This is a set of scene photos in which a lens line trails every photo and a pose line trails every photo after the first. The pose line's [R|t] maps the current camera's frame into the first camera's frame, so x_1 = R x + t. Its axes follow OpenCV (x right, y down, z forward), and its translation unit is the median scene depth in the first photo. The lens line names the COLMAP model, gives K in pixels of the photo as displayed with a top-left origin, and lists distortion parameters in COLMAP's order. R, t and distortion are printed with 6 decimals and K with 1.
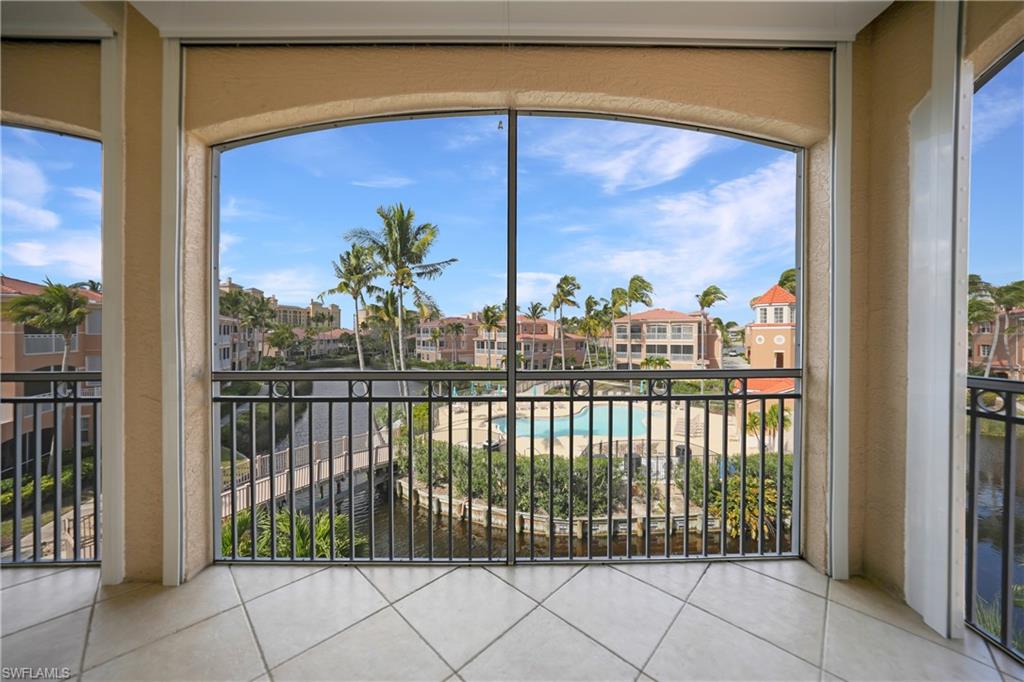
lens RADIAL K [[371.7, 0, 515.8], [0, 371.7, 333.9], [0, 0, 1]] dist [0.001681, 0.000044]
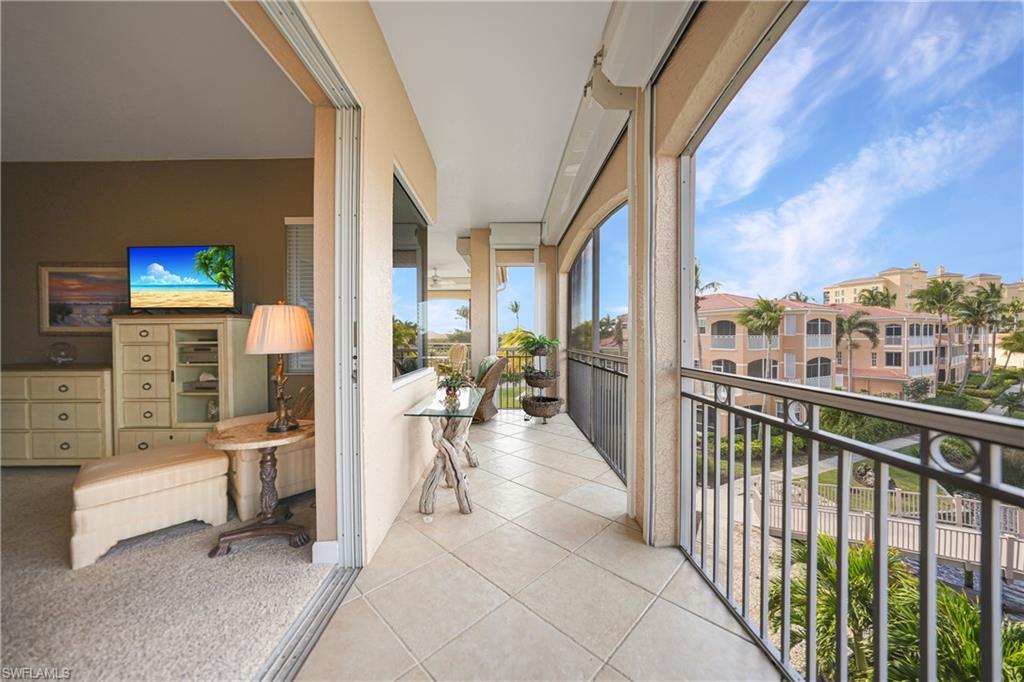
lens RADIAL K [[358.2, 0, 510.9], [0, 358.2, 329.4], [0, 0, 1]] dist [-0.015299, -0.000020]
pose [[-0.016299, -0.019942, -0.999668, 0.047711], [0.001542, 0.999799, -0.019969, 0.003342], [0.999866, -0.001867, -0.016265, 0.122558]]
